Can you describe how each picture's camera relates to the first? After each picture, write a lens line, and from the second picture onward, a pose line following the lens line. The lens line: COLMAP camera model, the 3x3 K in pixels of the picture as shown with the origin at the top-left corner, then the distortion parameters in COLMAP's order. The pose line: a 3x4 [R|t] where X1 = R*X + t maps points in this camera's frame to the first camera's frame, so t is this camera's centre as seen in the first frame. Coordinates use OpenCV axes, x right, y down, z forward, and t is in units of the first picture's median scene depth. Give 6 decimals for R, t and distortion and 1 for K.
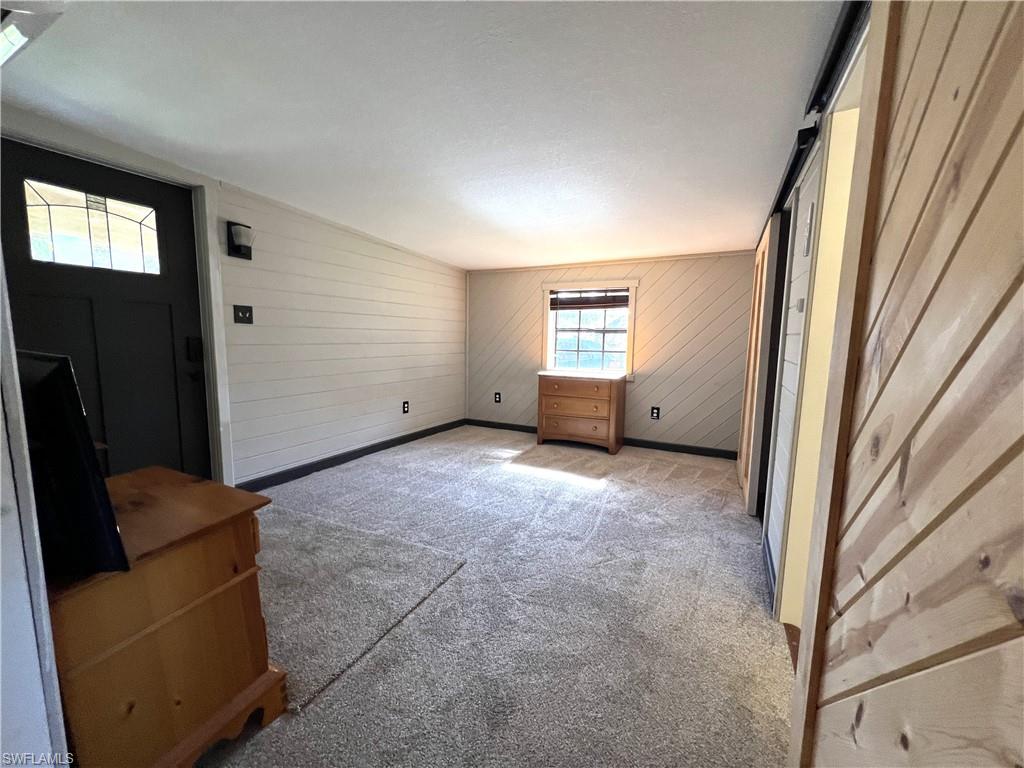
lens RADIAL K [[407.3, 0, 512.0], [0, 407.3, 384.4], [0, 0, 1]] dist [0.003548, -0.000020]
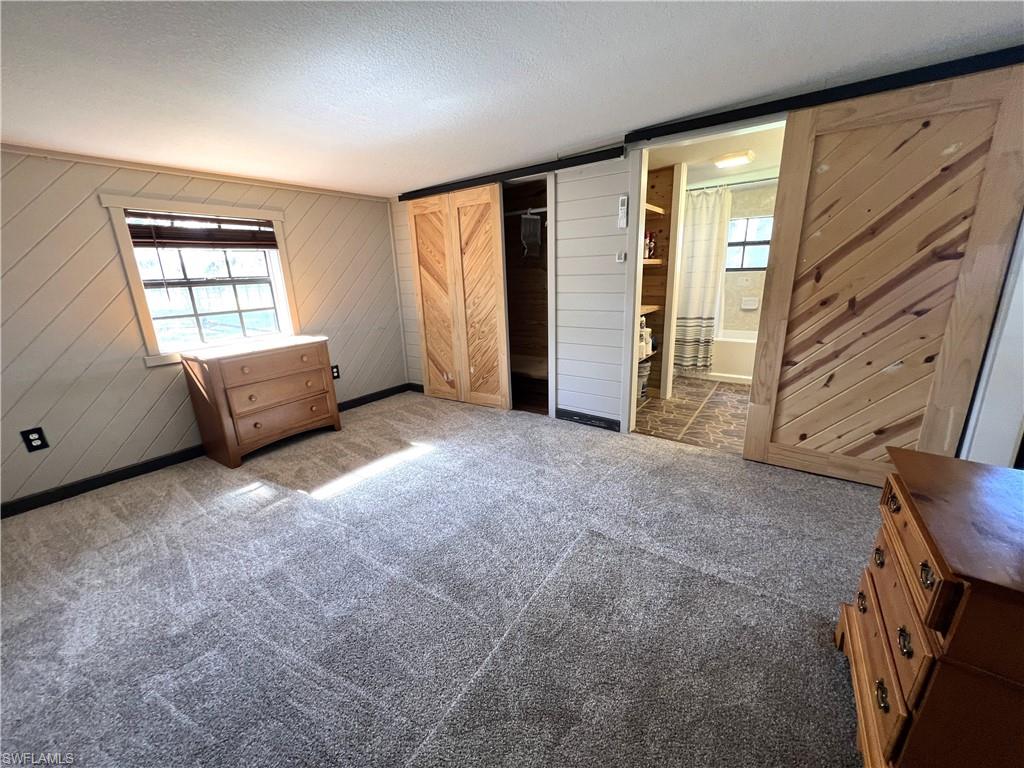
lens RADIAL K [[407.3, 0, 514.3], [0, 407.3, 385.6], [0, 0, 1]] dist [0.003548, -0.000020]
pose [[0.139090, -0.285276, 0.948299, -0.469092], [0.147347, 0.952910, 0.265051, -0.084237], [-0.979256, 0.102863, 0.174575, 0.474578]]
